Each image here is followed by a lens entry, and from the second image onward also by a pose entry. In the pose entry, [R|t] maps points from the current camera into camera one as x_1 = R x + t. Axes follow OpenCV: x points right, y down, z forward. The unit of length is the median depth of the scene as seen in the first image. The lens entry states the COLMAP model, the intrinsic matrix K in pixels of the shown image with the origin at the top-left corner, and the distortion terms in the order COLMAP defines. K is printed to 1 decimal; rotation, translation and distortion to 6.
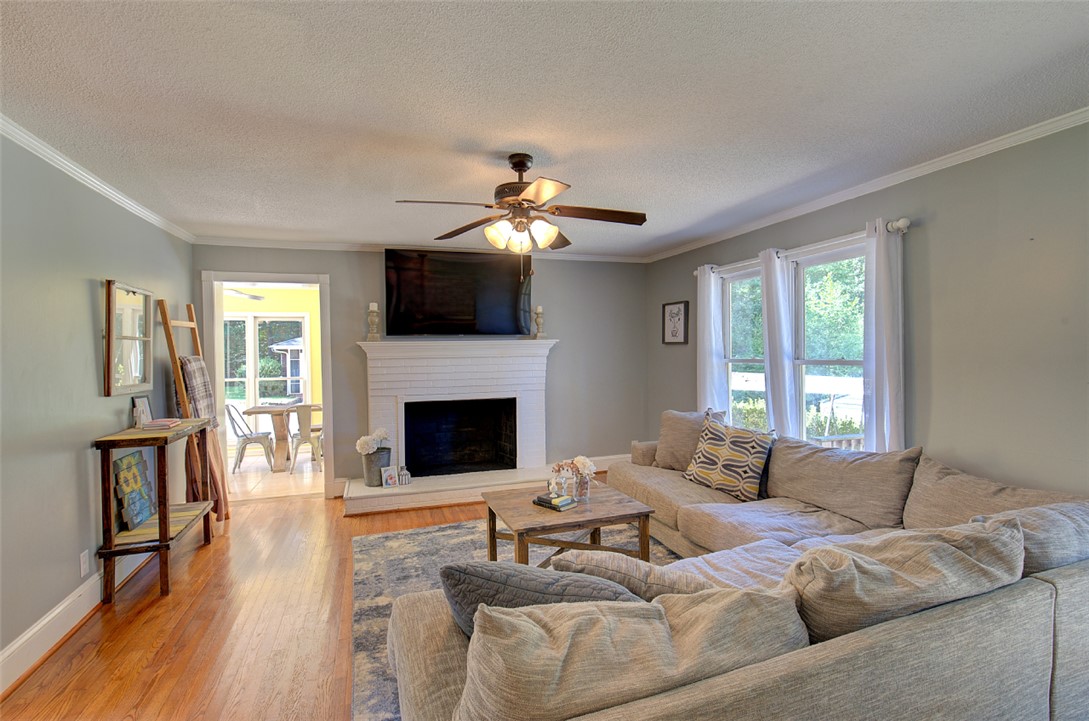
lens RADIAL K [[512.1, 0, 555.4], [0, 512.1, 363.0], [0, 0, 1]] dist [-0.002551, 0.001726]
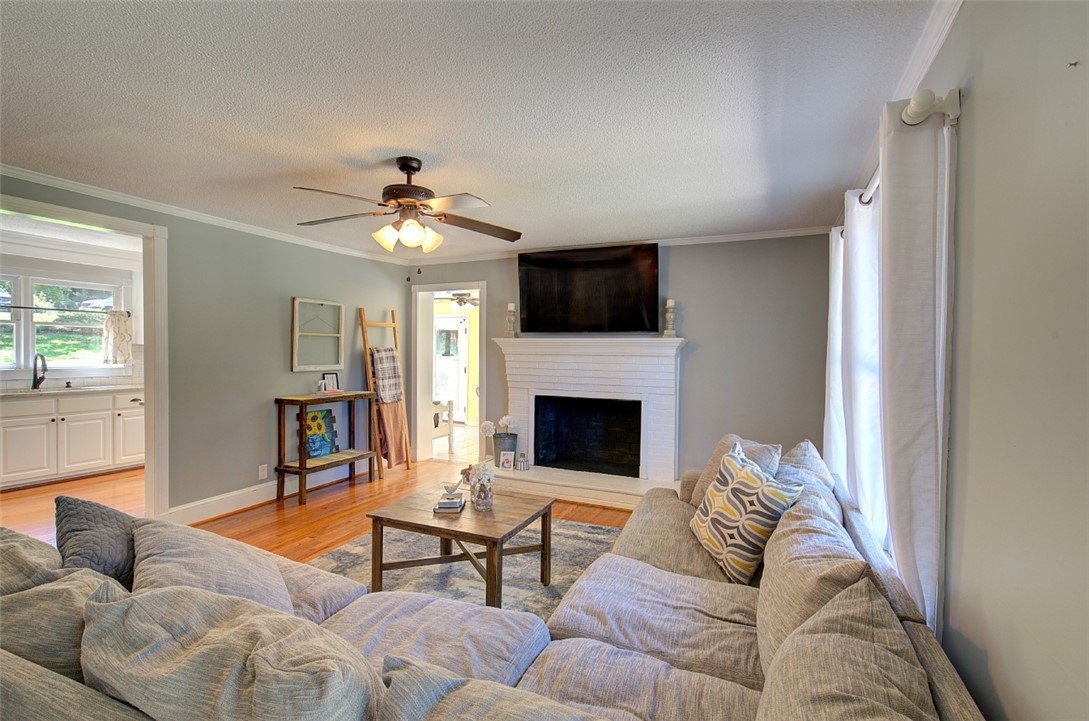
lens RADIAL K [[512.1, 0, 551.3], [0, 512.1, 360.5], [0, 0, 1]] dist [-0.002551, 0.001726]
pose [[0.717842, 0.037843, -0.695177, 0.488817], [-0.037253, 0.999179, 0.015925, -0.014012], [0.695209, 0.014466, 0.718662, 0.260291]]
